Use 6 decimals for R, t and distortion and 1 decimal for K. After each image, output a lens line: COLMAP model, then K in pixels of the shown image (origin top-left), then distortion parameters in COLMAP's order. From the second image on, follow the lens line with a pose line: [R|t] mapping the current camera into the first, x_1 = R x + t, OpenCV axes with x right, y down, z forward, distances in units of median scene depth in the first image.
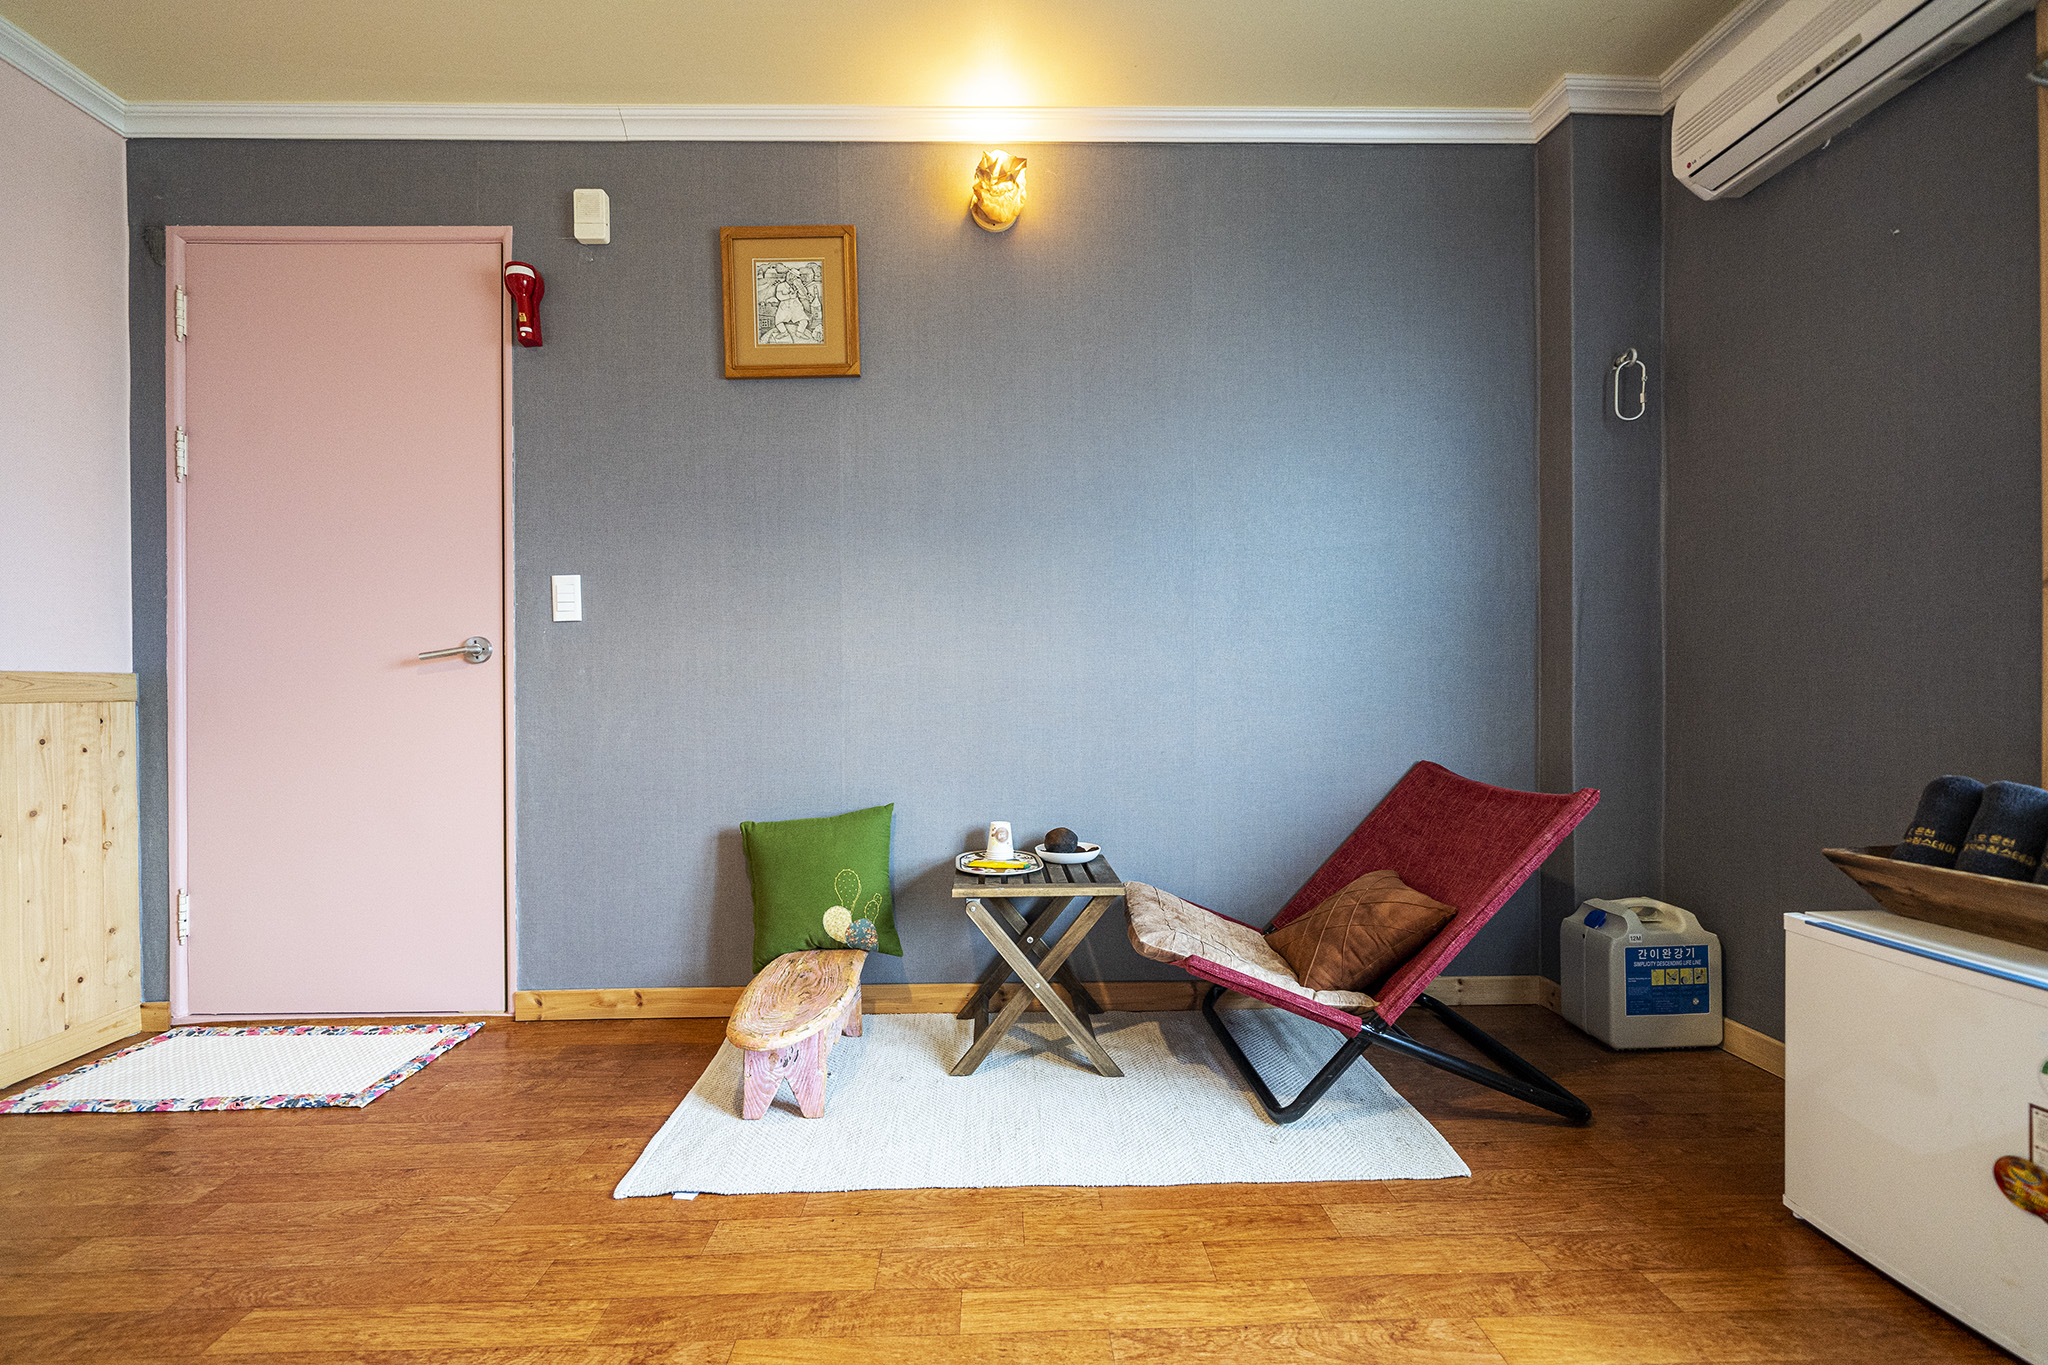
lens RADIAL K [[869.3, 0, 1020.0], [0, 869.3, 692.4], [0, 0, 1]] dist [0.000194, -0.000391]
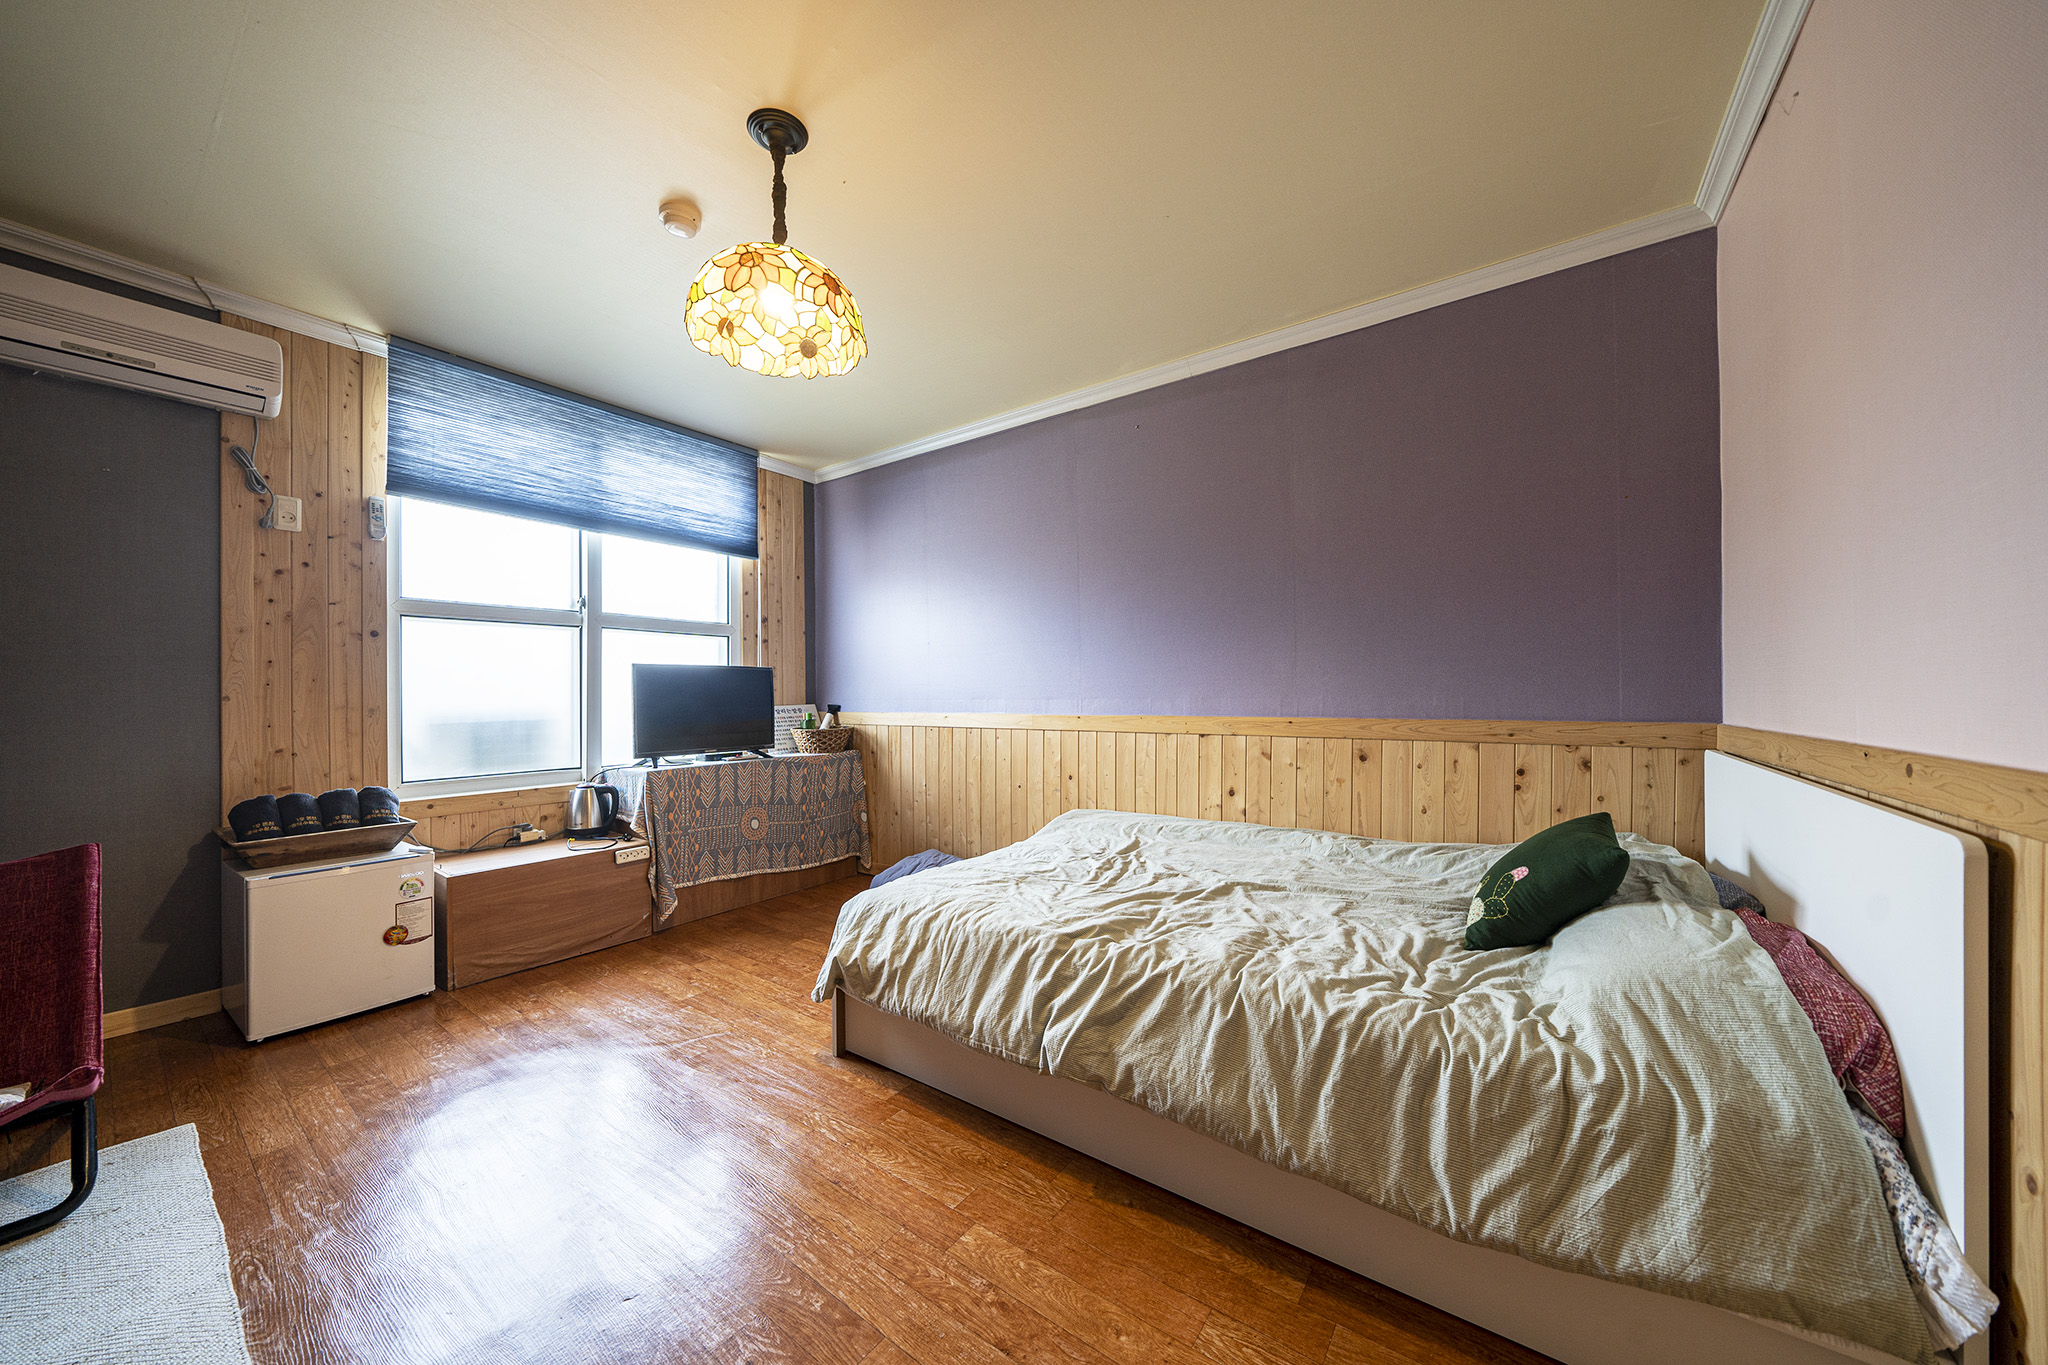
lens RADIAL K [[703.0, 0, 1017.2], [0, 703.0, 693.0], [0, 0, 1]] dist [-0.003589, -0.000070]
pose [[-0.784749, 0.018327, 0.619542, -0.831210], [0.016294, 0.999827, -0.008938, -0.062715], [-0.619599, 0.003081, -0.784912, 0.740992]]
